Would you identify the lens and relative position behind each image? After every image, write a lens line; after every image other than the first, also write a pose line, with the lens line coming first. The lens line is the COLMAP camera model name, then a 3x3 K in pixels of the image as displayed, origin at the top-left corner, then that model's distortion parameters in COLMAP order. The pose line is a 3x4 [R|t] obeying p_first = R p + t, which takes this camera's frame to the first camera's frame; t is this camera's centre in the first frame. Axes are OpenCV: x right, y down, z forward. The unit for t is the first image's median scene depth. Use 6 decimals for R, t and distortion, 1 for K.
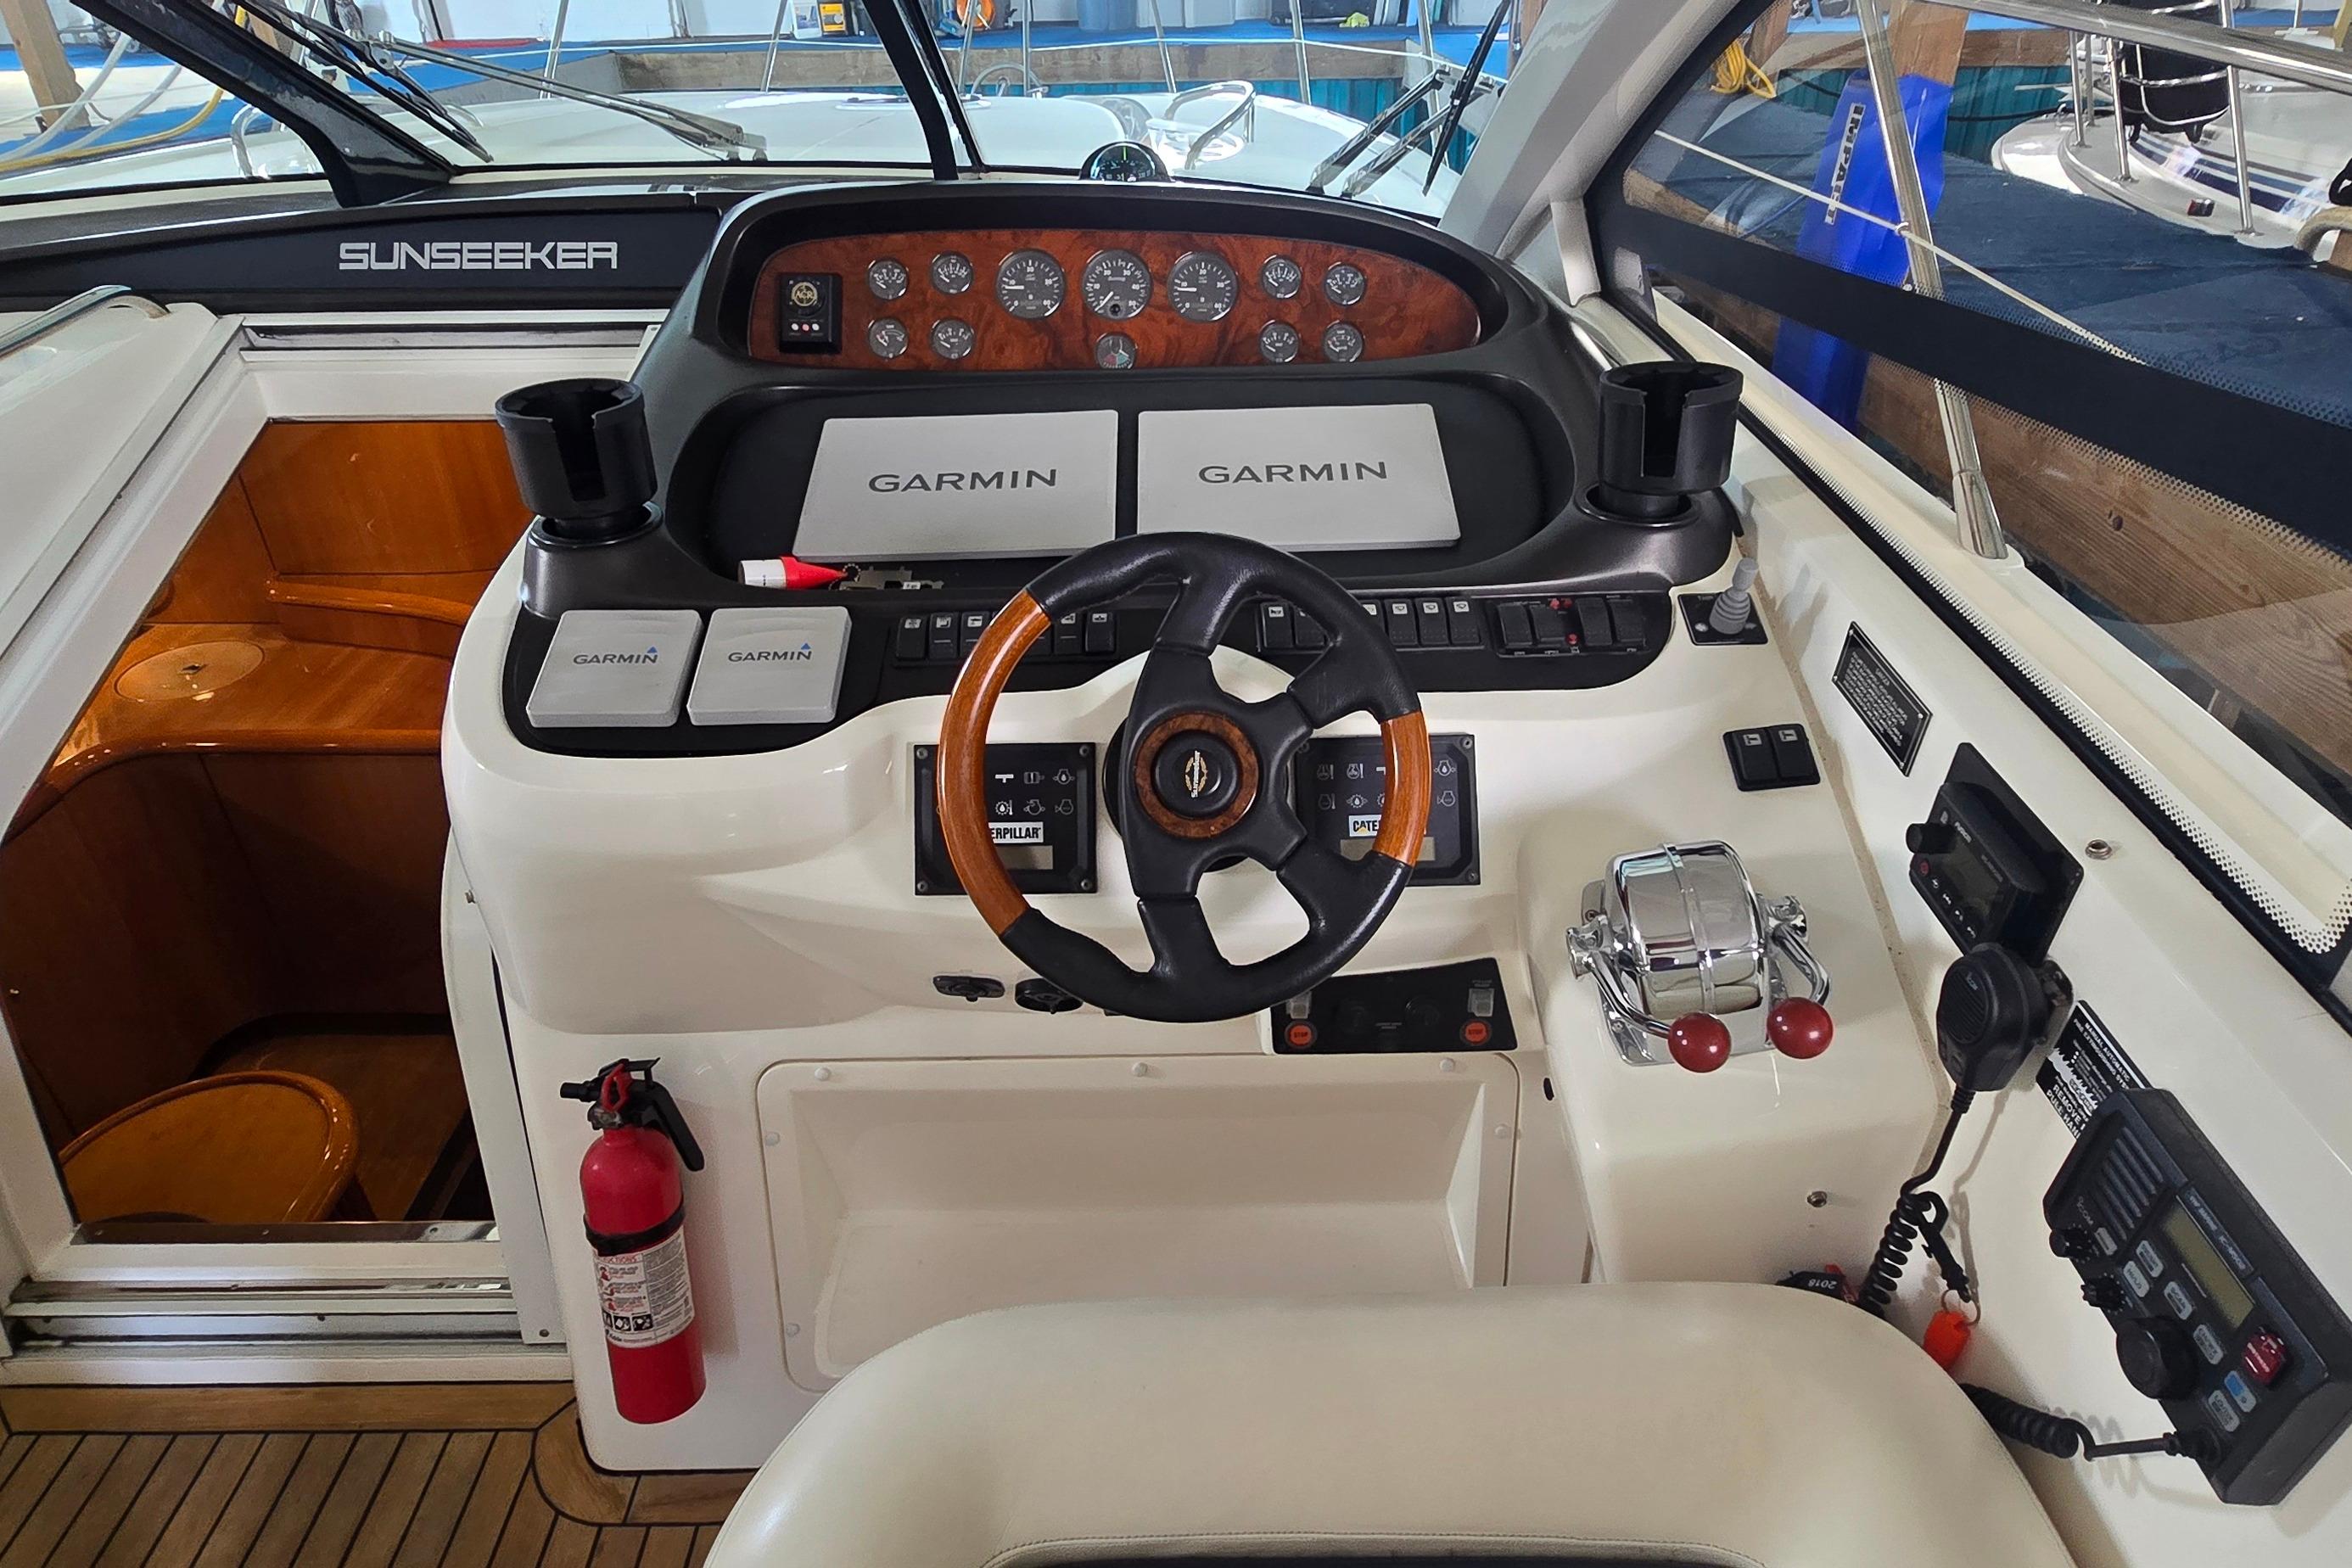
lens RADIAL K [[1430.2, 0, 1149.9], [0, 1430.2, 783.2], [0, 0, 1]] dist [0.000653, 0.001976]
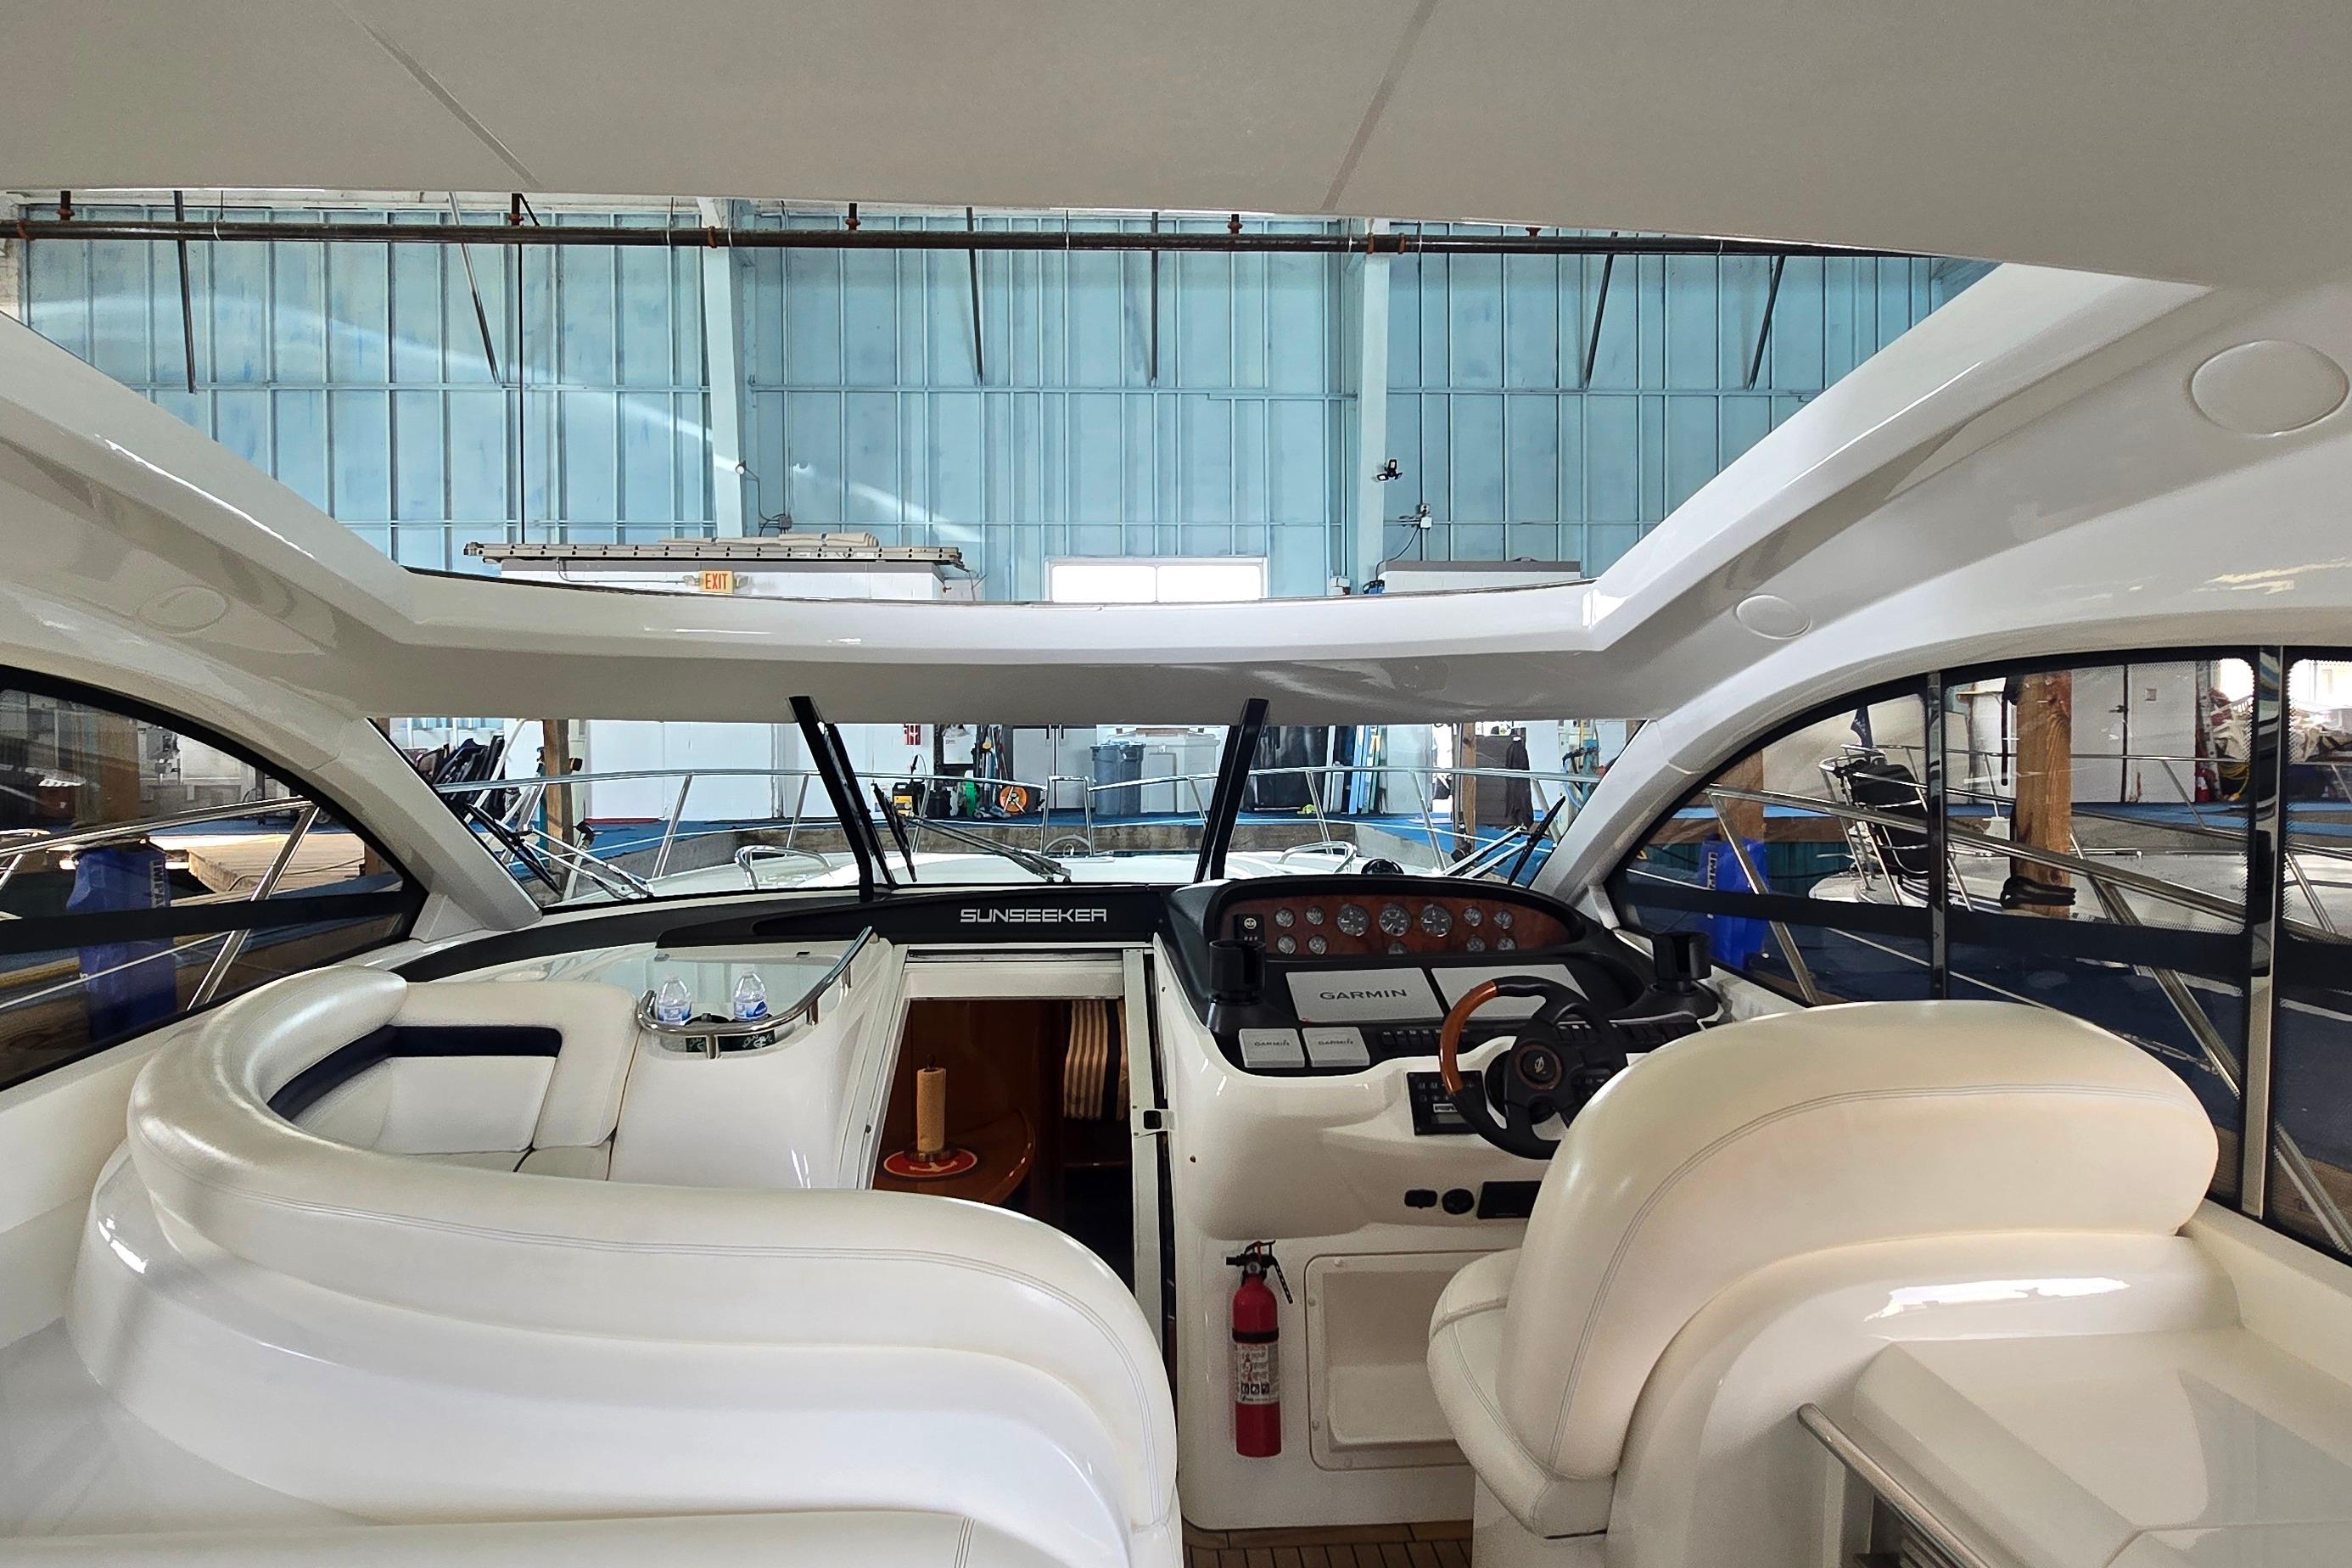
lens RADIAL K [[1399.8, 0, 1189.0], [0, 1399.8, 765.5], [0, 0, 1]] dist [-0.003828, -0.001382]
pose [[0.997594, 0.005781, 0.069088, -0.468711], [0.029383, 0.867337, -0.496853, 0.460145], [-0.062795, 0.497688, 0.865080, -0.852490]]
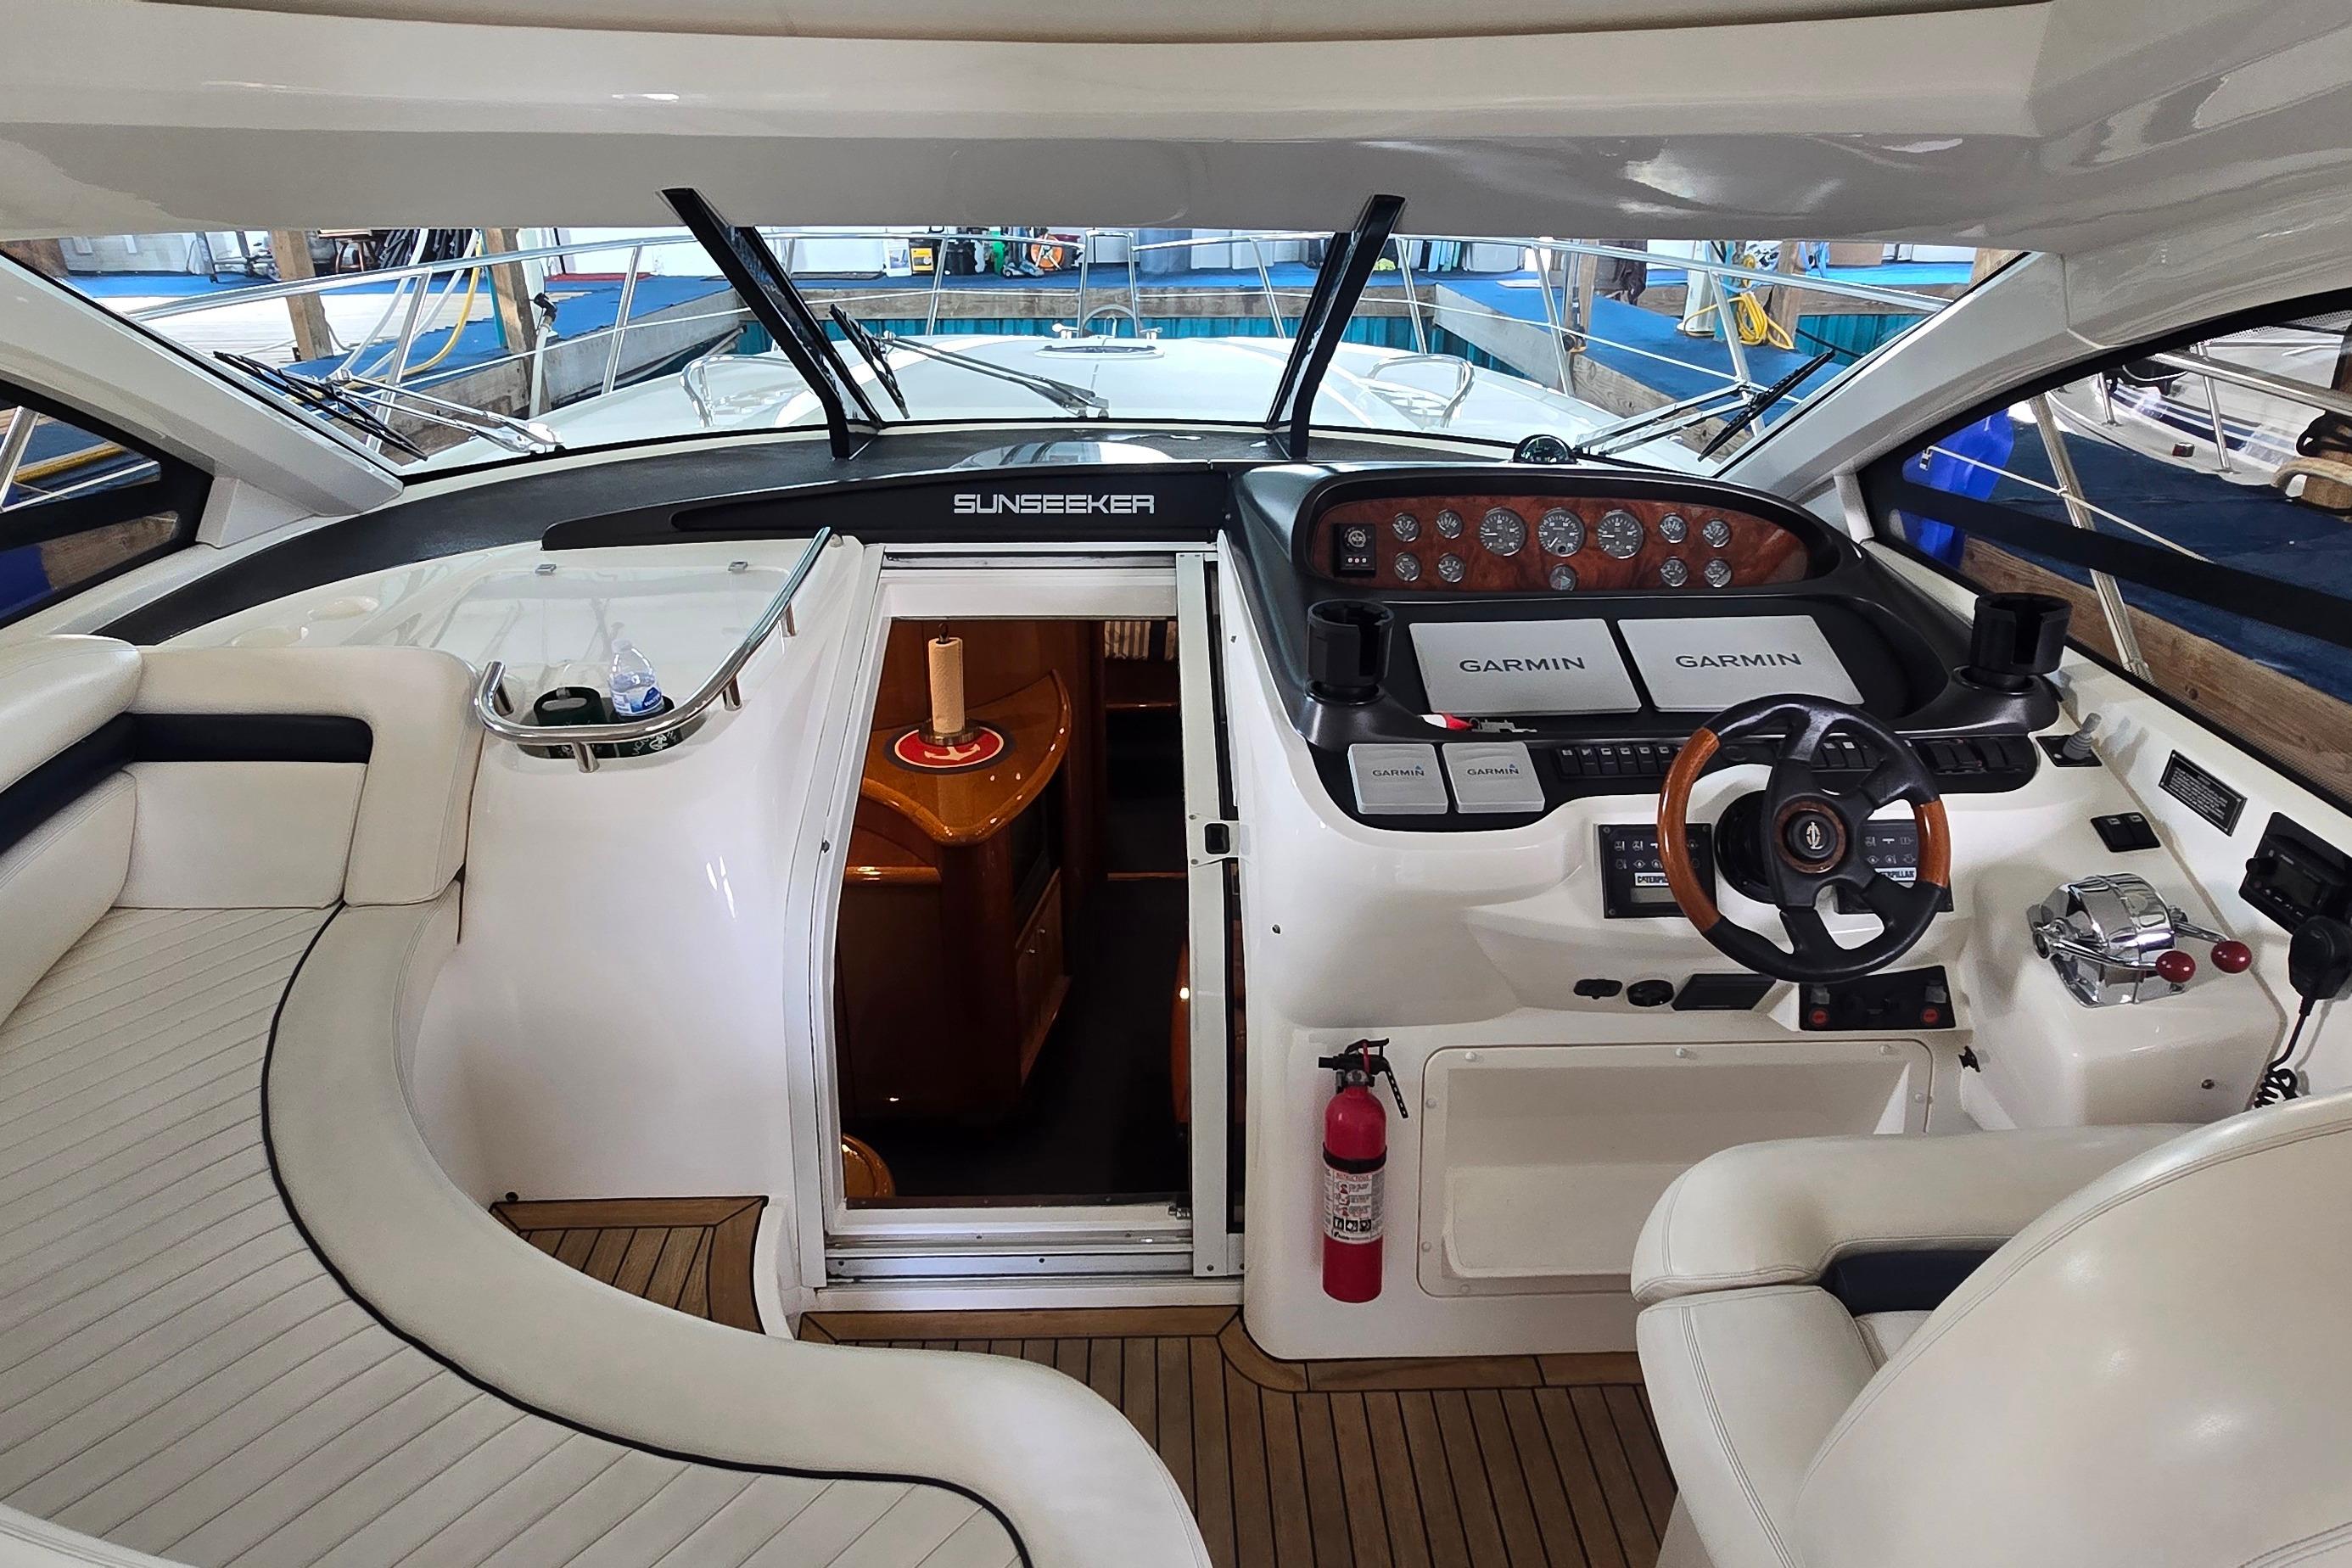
lens RADIAL K [[1412.1, 0, 1176.0], [0, 1412.1, 784.0], [0, 0, 1]] dist [0.002345, -0.001946]
pose [[0.999598, 0.002124, 0.028262, -0.463908], [0.001456, 0.992021, -0.126062, 0.086050], [-0.028304, 0.126052, 0.991620, -0.385248]]
